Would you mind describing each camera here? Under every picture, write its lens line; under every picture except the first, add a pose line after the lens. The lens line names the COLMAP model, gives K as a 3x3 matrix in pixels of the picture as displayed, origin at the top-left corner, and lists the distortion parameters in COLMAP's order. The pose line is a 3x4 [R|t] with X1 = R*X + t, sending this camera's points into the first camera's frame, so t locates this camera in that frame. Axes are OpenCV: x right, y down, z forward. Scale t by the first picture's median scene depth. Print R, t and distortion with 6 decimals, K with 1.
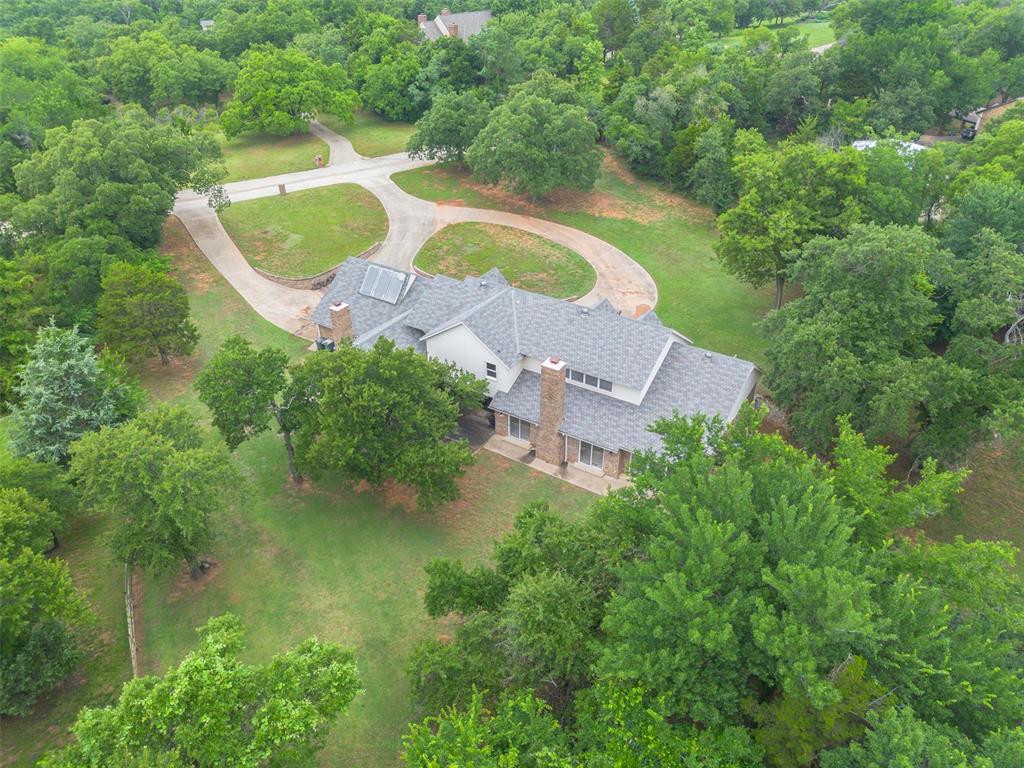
lens RADIAL K [[703.9, 0, 512.0], [0, 703.9, 384.0], [0, 0, 1]] dist [0.004962, -0.002721]
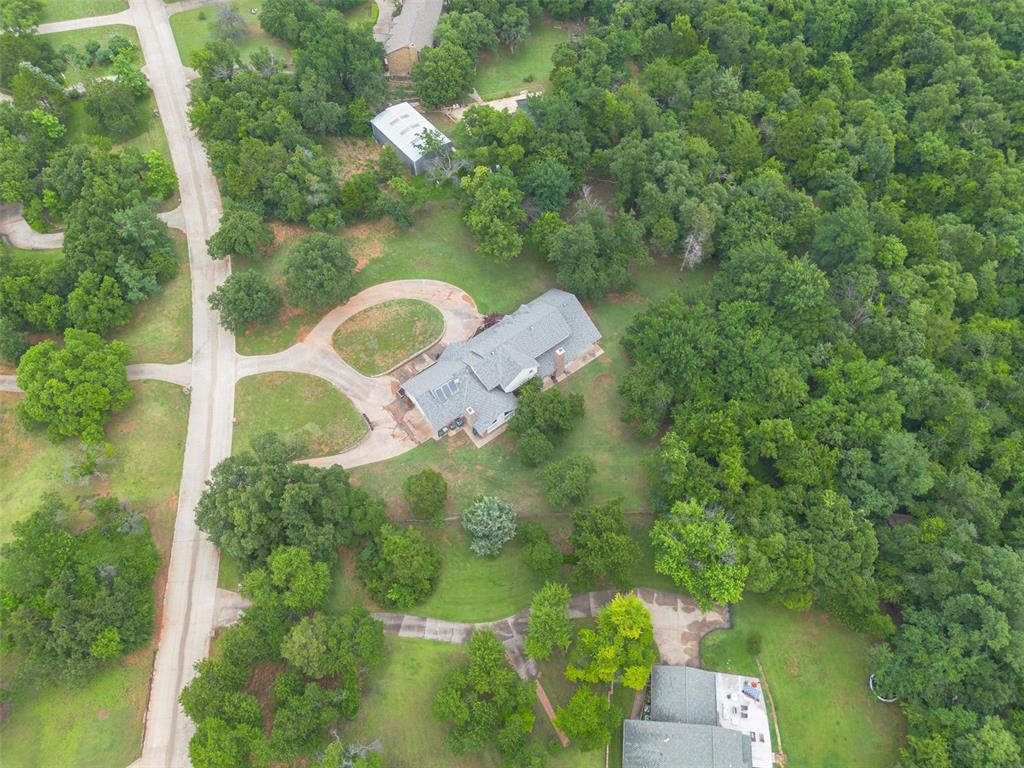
lens RADIAL K [[708.0, 0, 513.4], [0, 708.0, 416.3], [0, 0, 1]] dist [-0.000953, 0.000341]
pose [[0.354040, -0.826614, 0.437452, -0.792763], [0.517261, 0.562766, 0.644776, -0.973574], [-0.779164, -0.002000, 0.626817, -0.336046]]
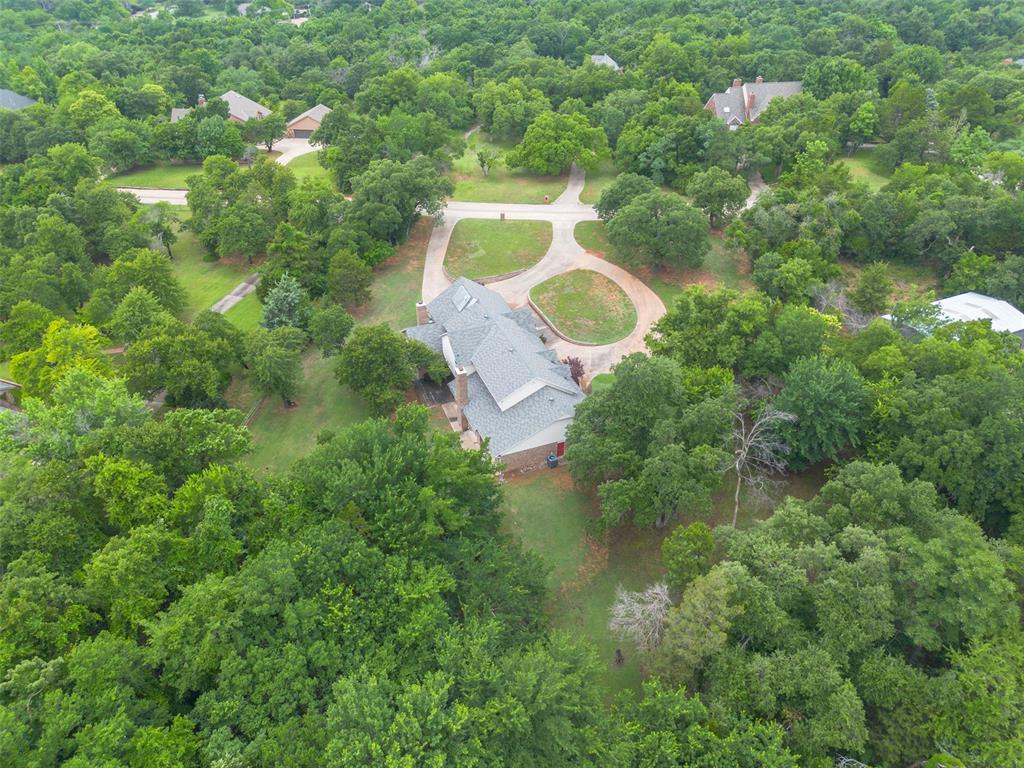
lens RADIAL K [[703.9, 0, 512.0], [0, 703.9, 384.0], [0, 0, 1]] dist [0.004962, -0.002721]
pose [[0.804605, 0.337762, -0.488394, 0.577848], [-0.324520, 0.938900, 0.114691, -0.130746], [0.497291, 0.066213, 0.865054, -0.272157]]
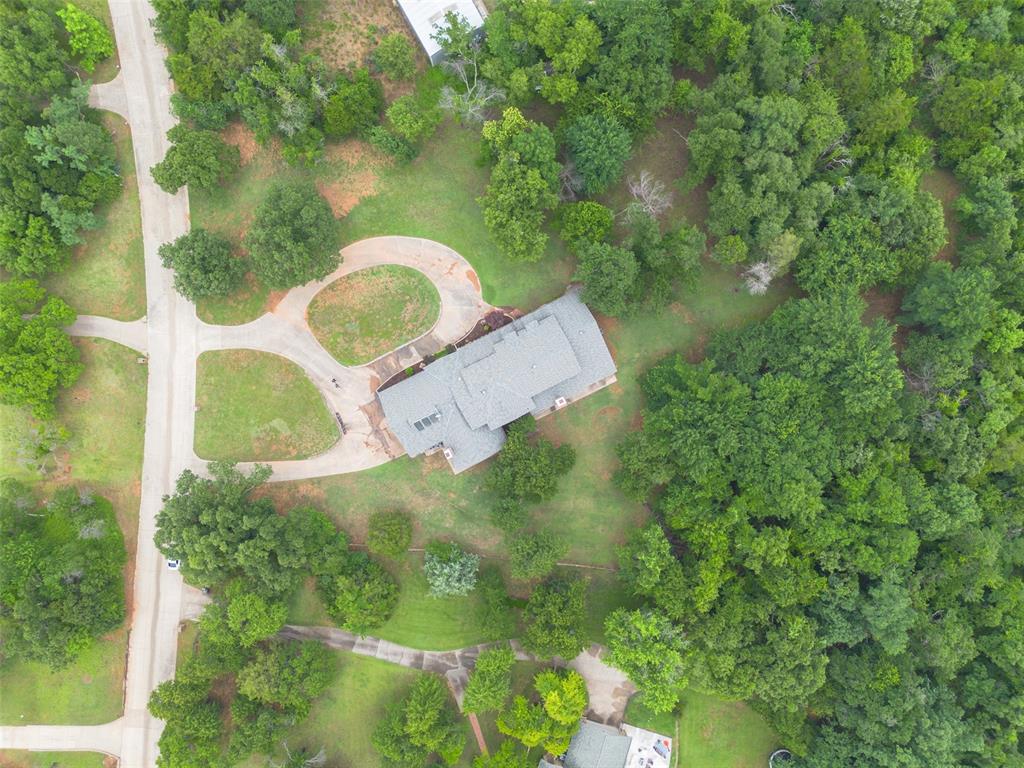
lens RADIAL K [[703.9, 0, 512.0], [0, 703.9, 384.0], [0, 0, 1]] dist [0.004962, -0.002721]
pose [[0.515268, -0.856466, -0.031079, 0.053964], [0.482751, 0.260088, 0.836245, -1.168977], [-0.708132, -0.445893, 0.547474, -0.096728]]
